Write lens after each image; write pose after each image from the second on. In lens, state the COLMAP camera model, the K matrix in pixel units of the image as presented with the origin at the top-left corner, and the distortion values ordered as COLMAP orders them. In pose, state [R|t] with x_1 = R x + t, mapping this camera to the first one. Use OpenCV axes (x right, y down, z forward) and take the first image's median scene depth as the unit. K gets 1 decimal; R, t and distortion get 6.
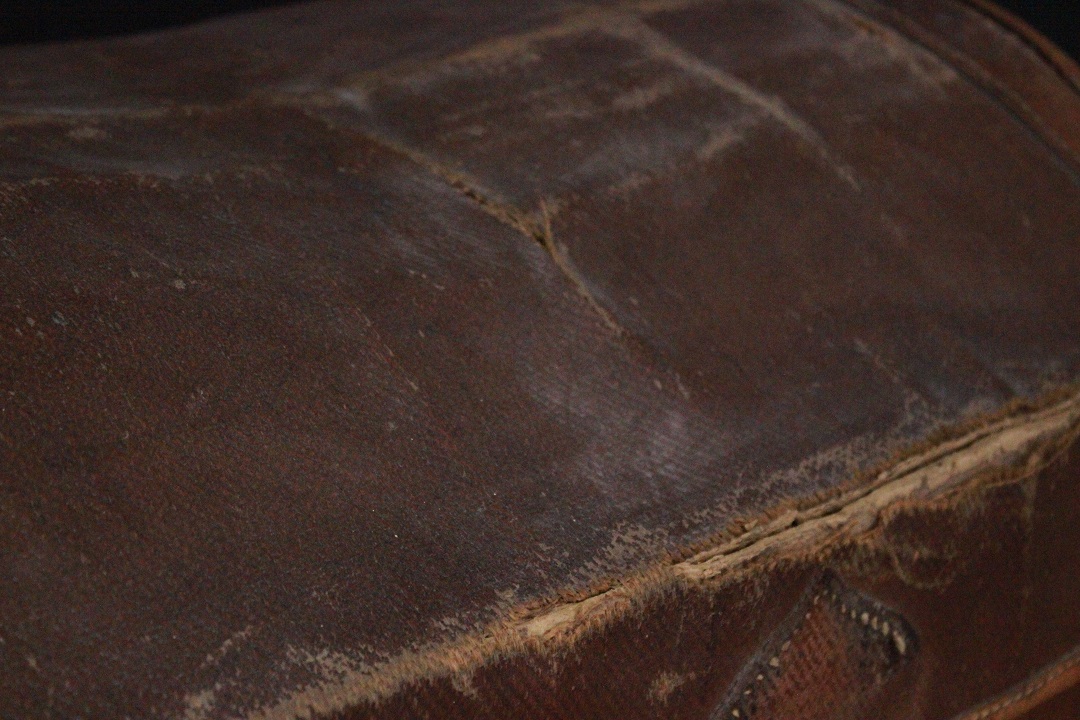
lens RADIAL K [[2347.1, 0, 539.2], [0, 2347.1, 361.1], [0, 0, 1]] dist [0.004494, 0.000000]
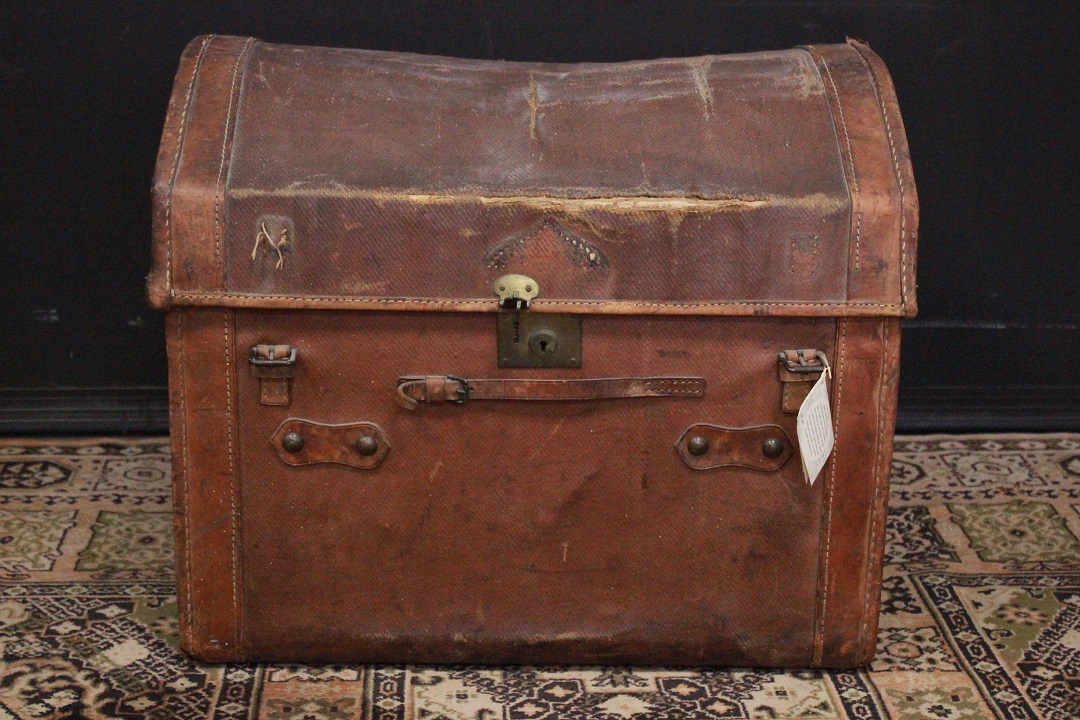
lens RADIAL K [[1965.0, 0, 539.5], [0, 1965.0, 381.1], [0, 0, 1]] dist [-0.082314, 0.000000]
pose [[0.716911, 0.159998, -0.678557, 1.812661], [-0.202869, 0.979067, 0.016520, 0.250543], [0.666995, 0.125815, 0.734362, -0.800878]]
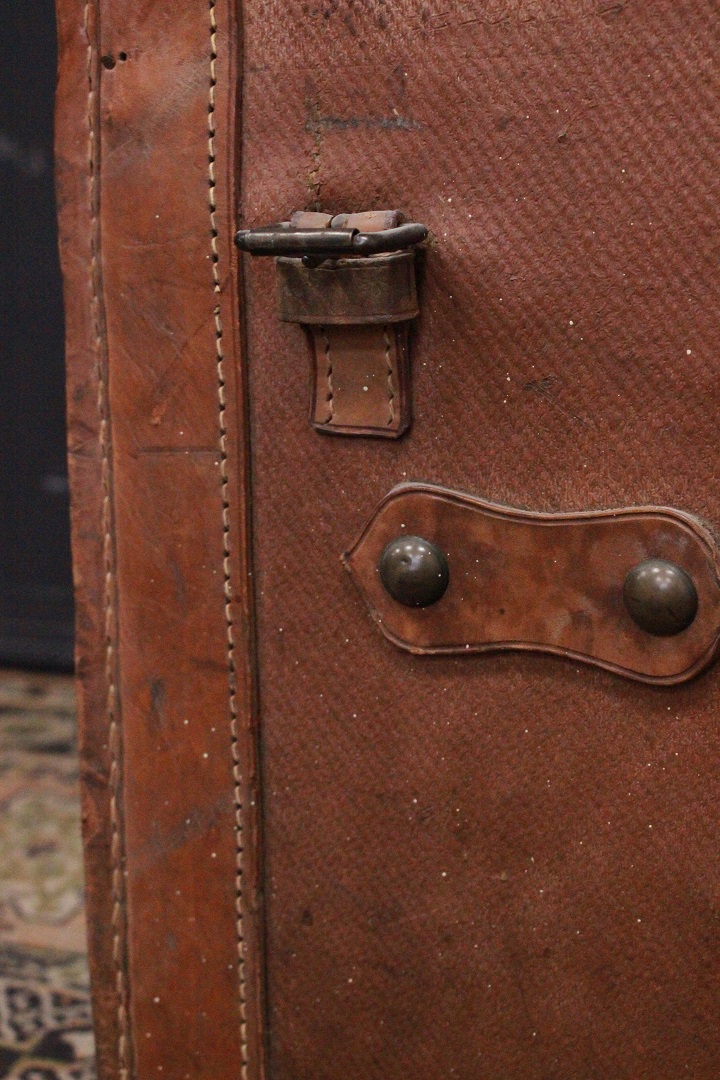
lens RADIAL K [[1713.8, 0, 363.2], [0, 1713.8, 537.2], [0, 0, 1]] dist [-0.016134, 0.000000]
pose [[0.337513, 0.078849, -0.938013, 0.465147], [-0.277838, 0.960435, -0.019237, 0.441794], [0.899384, 0.267108, 0.346066, 0.626025]]
